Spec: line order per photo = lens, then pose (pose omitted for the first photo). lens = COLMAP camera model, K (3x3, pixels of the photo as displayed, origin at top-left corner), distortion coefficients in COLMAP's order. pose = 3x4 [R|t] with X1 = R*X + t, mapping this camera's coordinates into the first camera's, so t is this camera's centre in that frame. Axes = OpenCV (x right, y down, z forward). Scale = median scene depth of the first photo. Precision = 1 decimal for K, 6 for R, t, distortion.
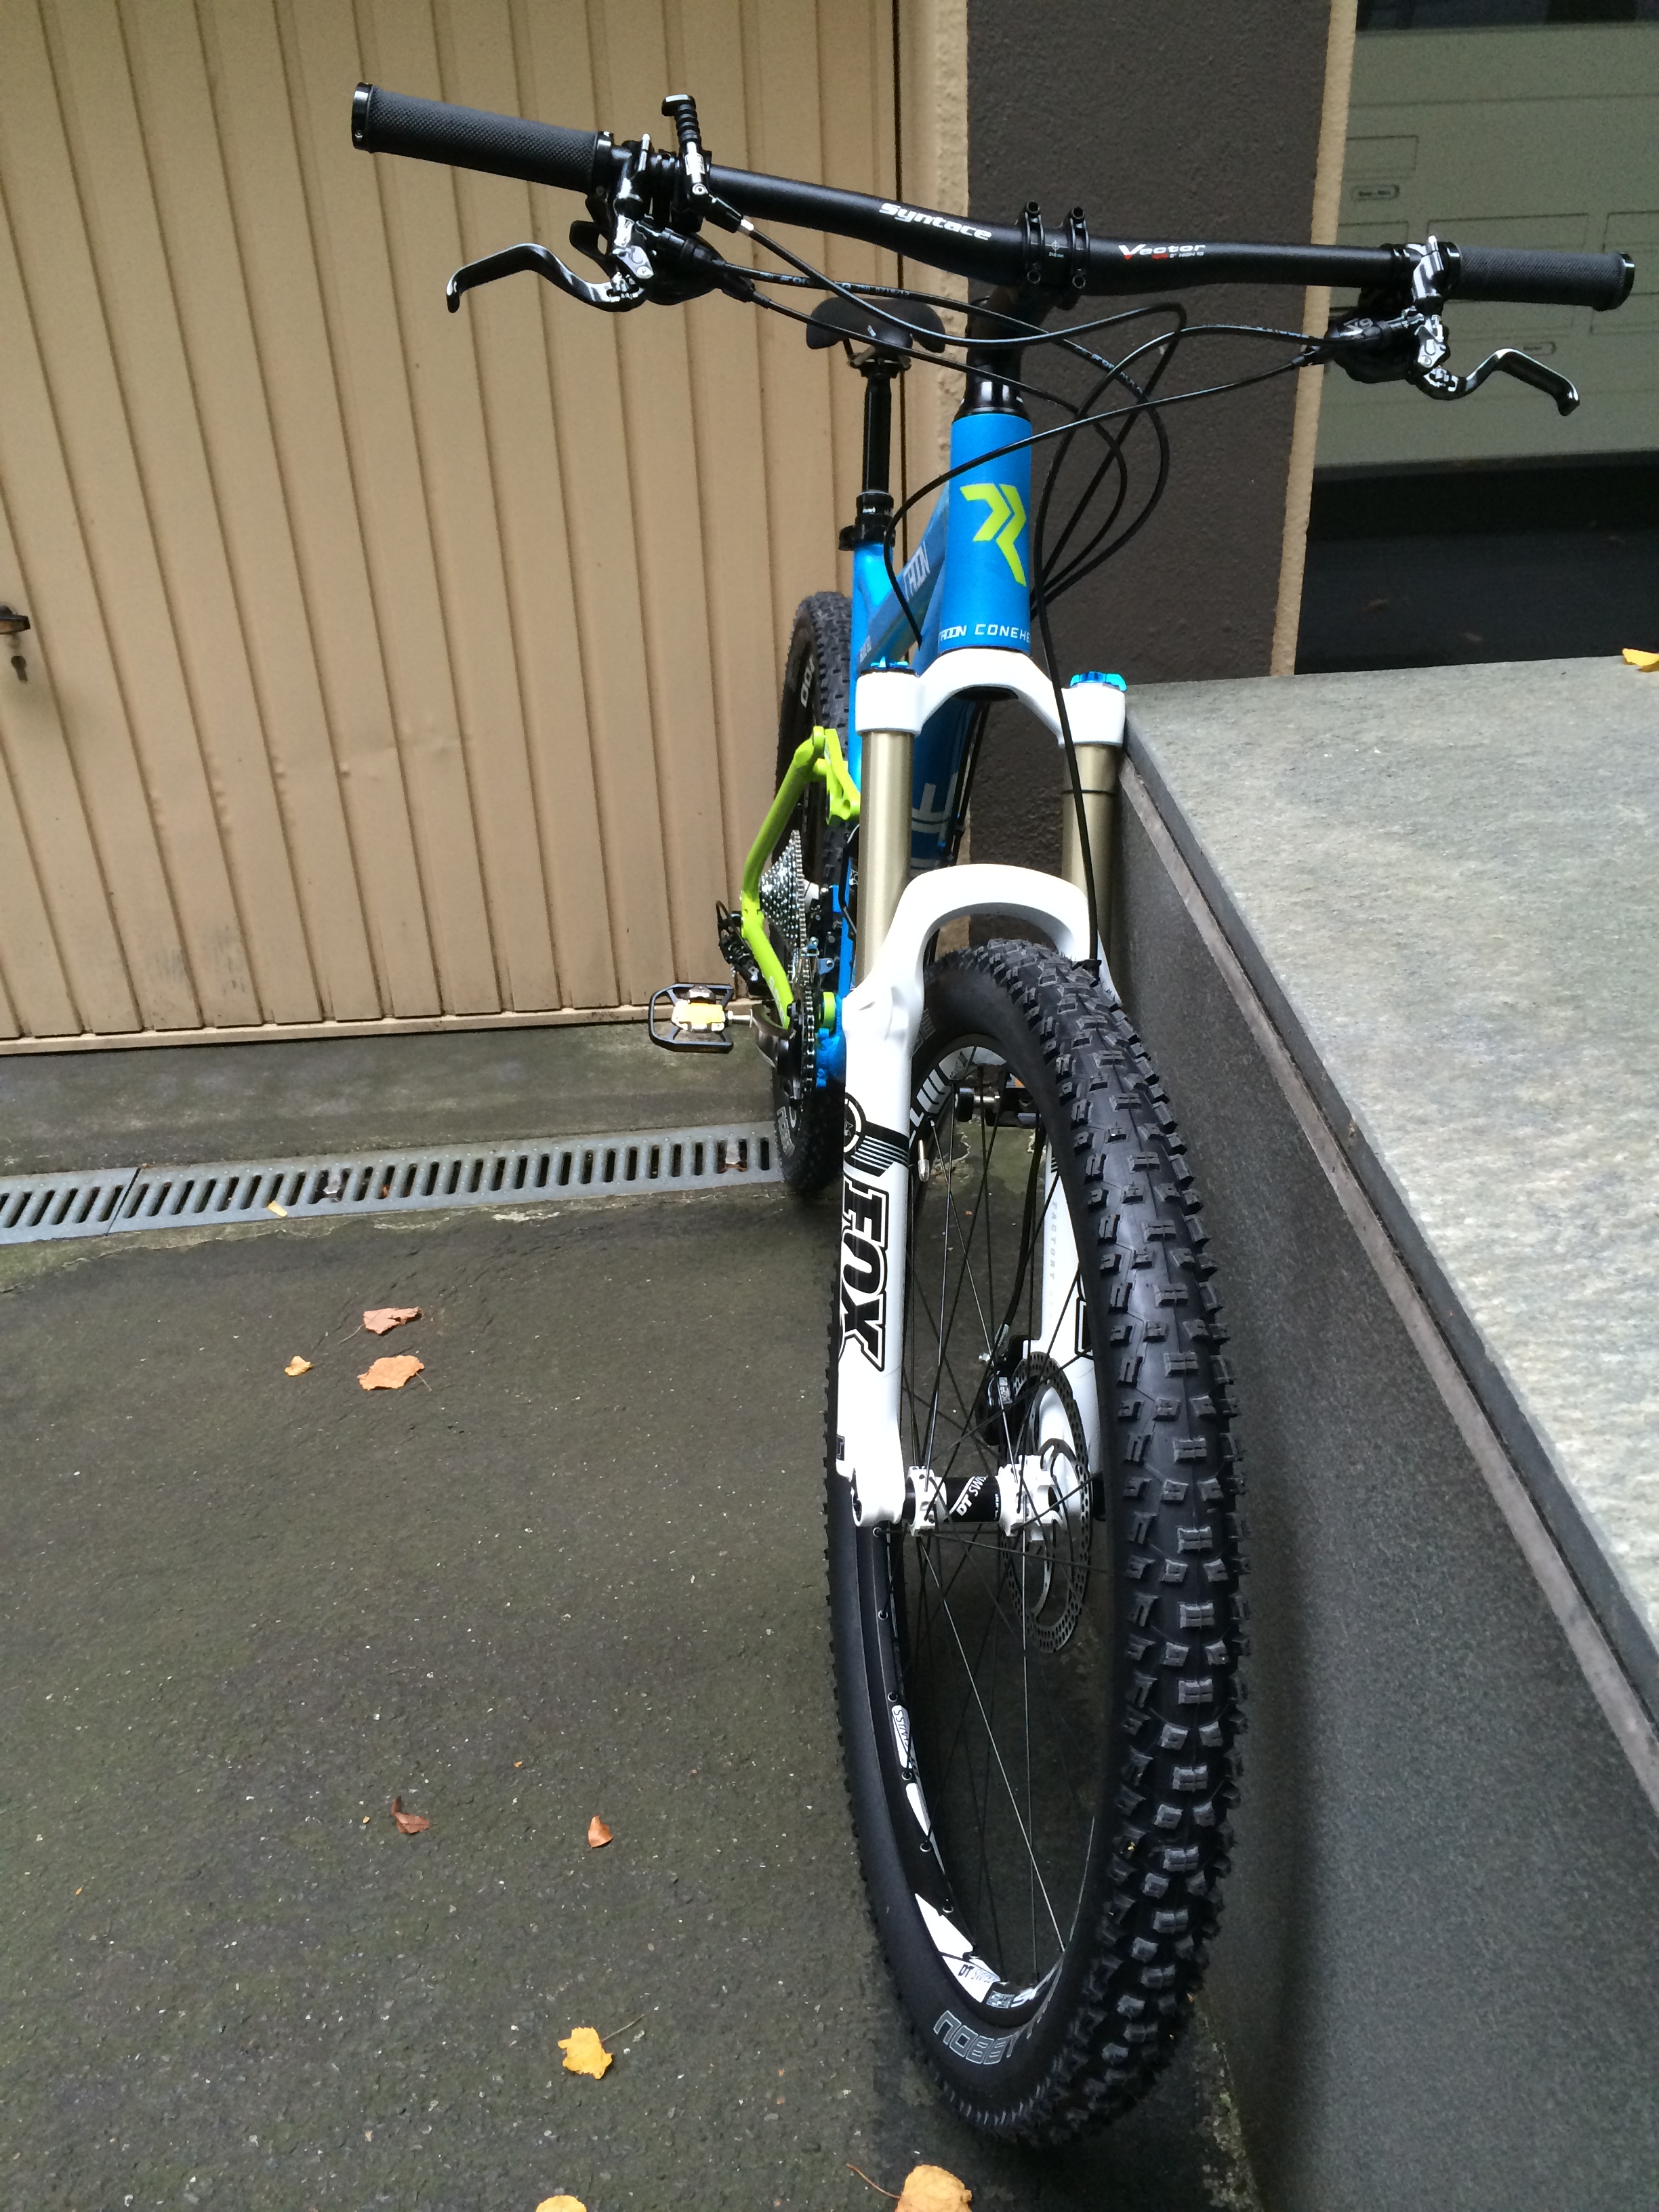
lens RADIAL K [[1879.5, 0, 829.5], [0, 1879.5, 1106.0], [0, 0, 1]] dist [0.077248, -0.113573]
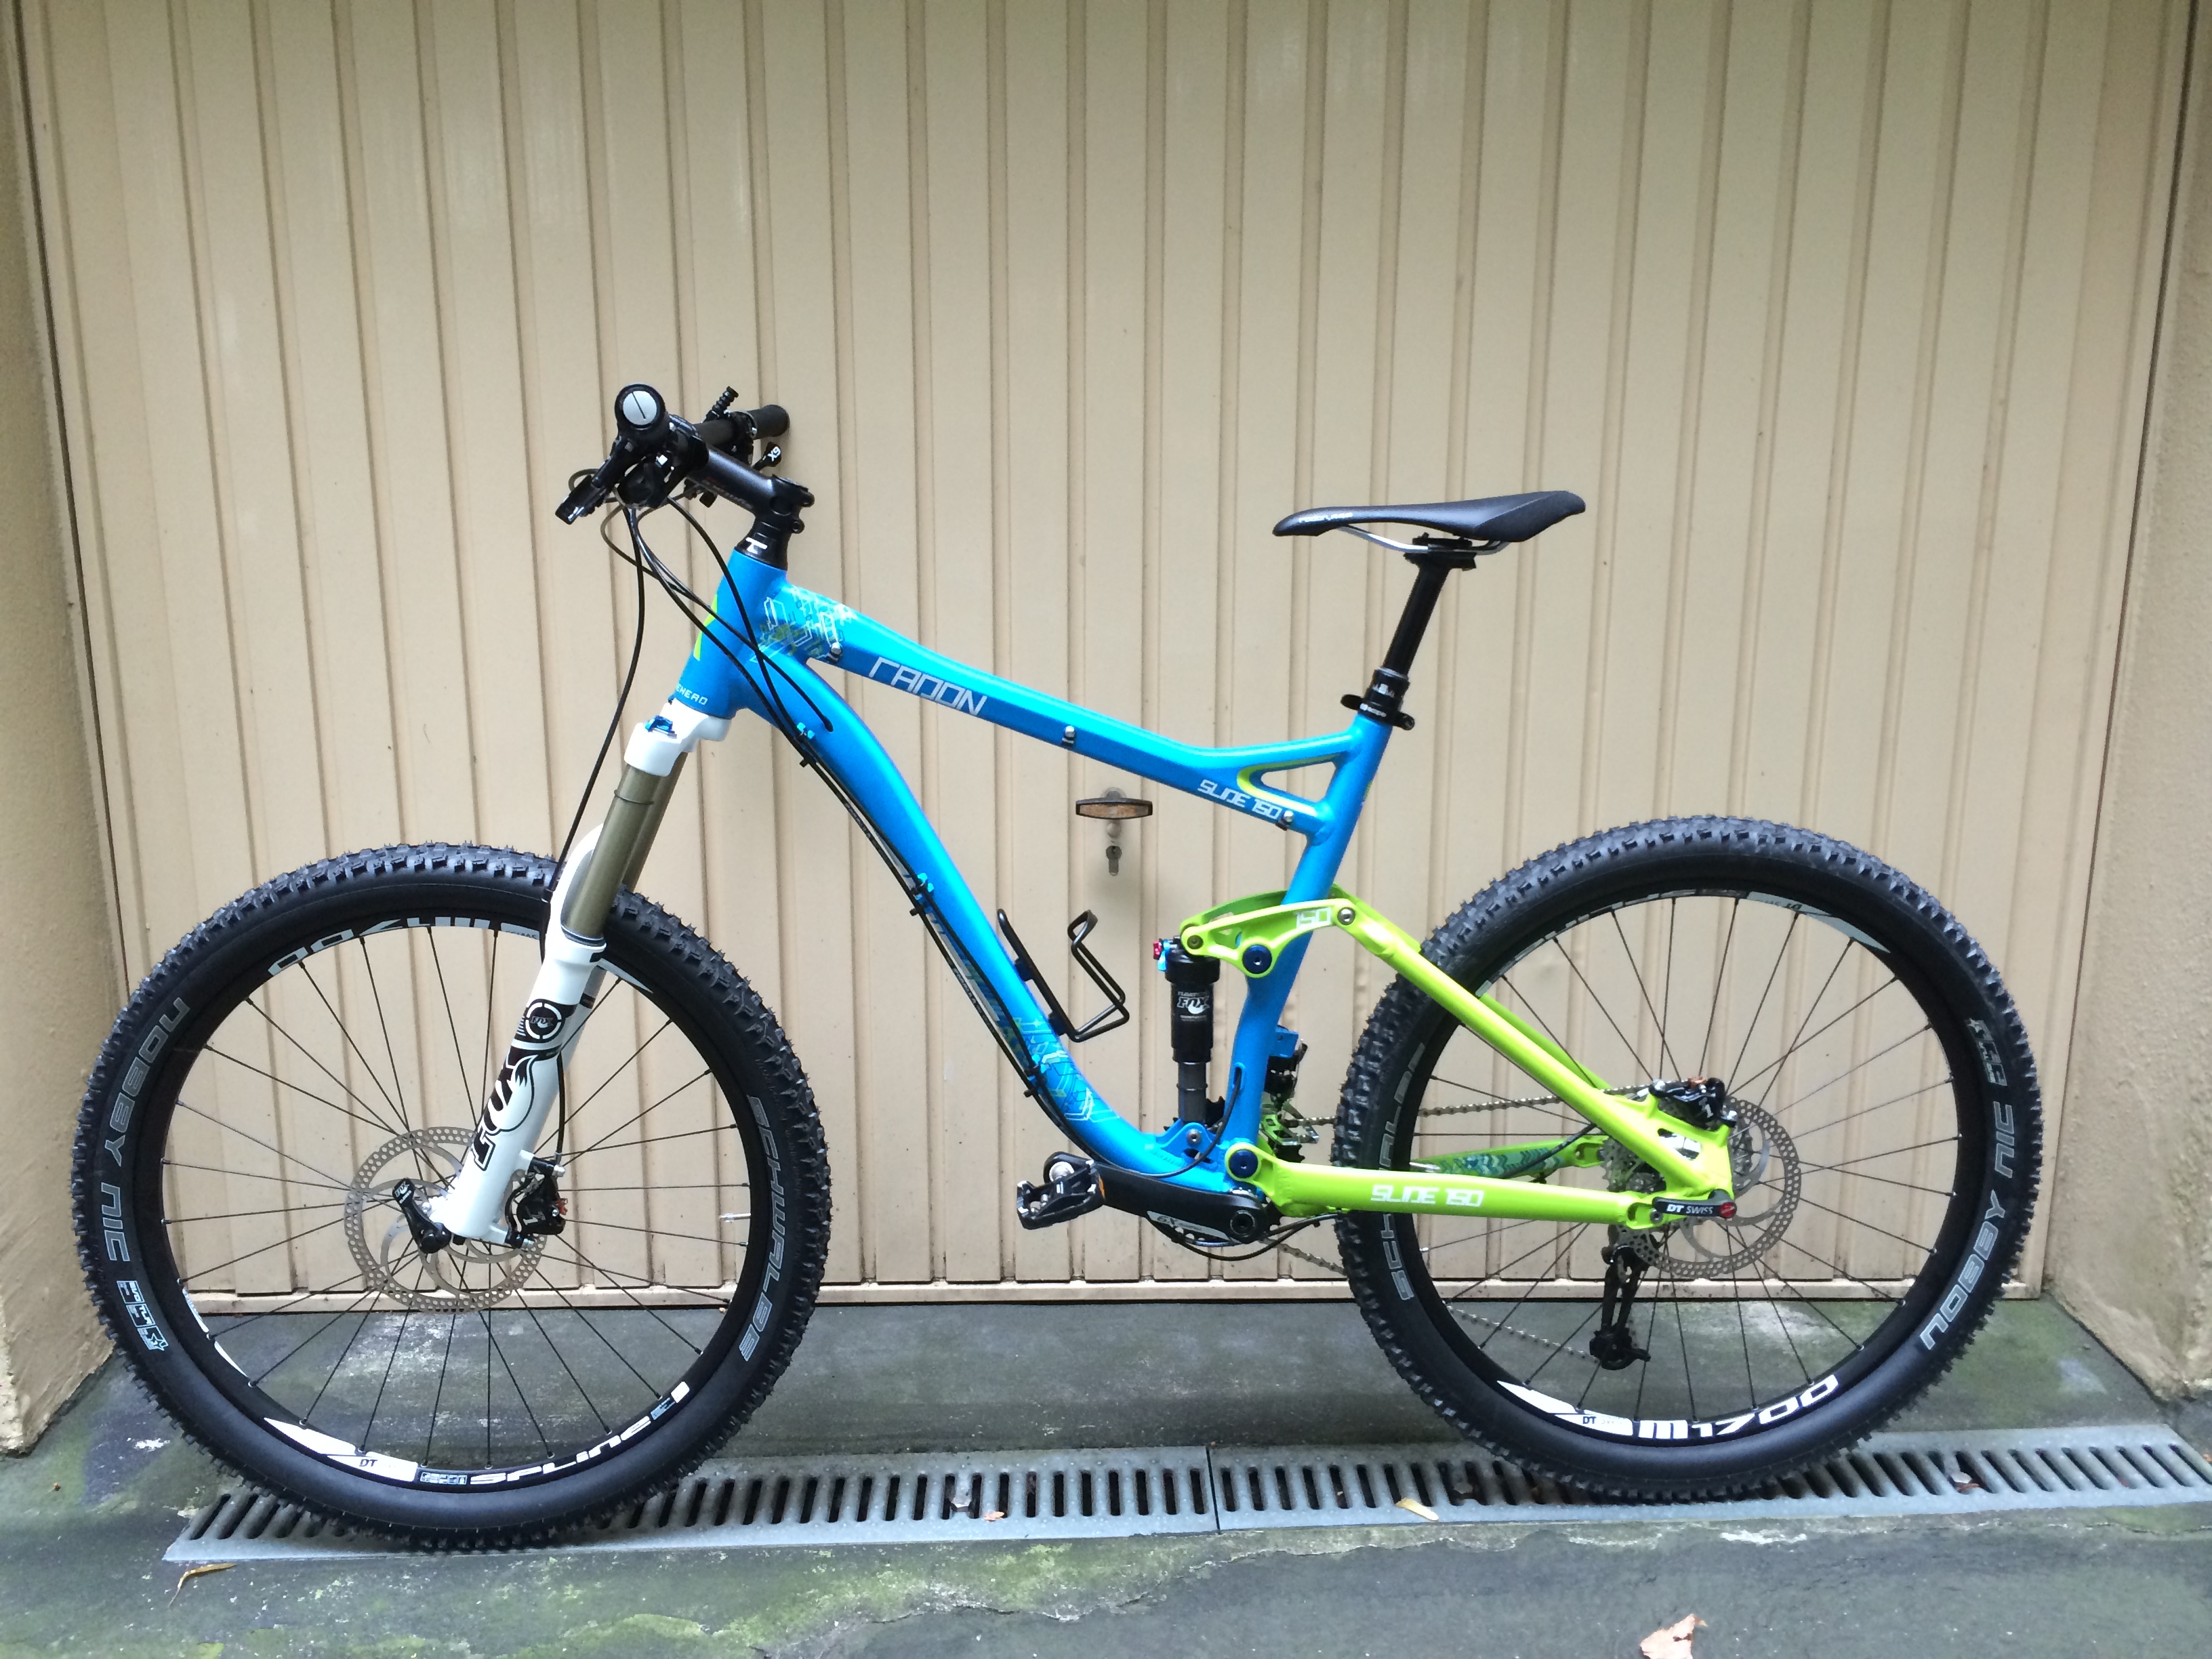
lens RADIAL K [[1879.5, 0, 1106.0], [0, 1879.5, 829.5], [0, 0, 1]] dist [0.077248, -0.113573]
pose [[0.998812, 0.044831, -0.019111, -0.410100], [-0.048533, 0.950654, -0.306432, 0.032077], [0.004430, 0.306996, 0.951701, 0.137926]]
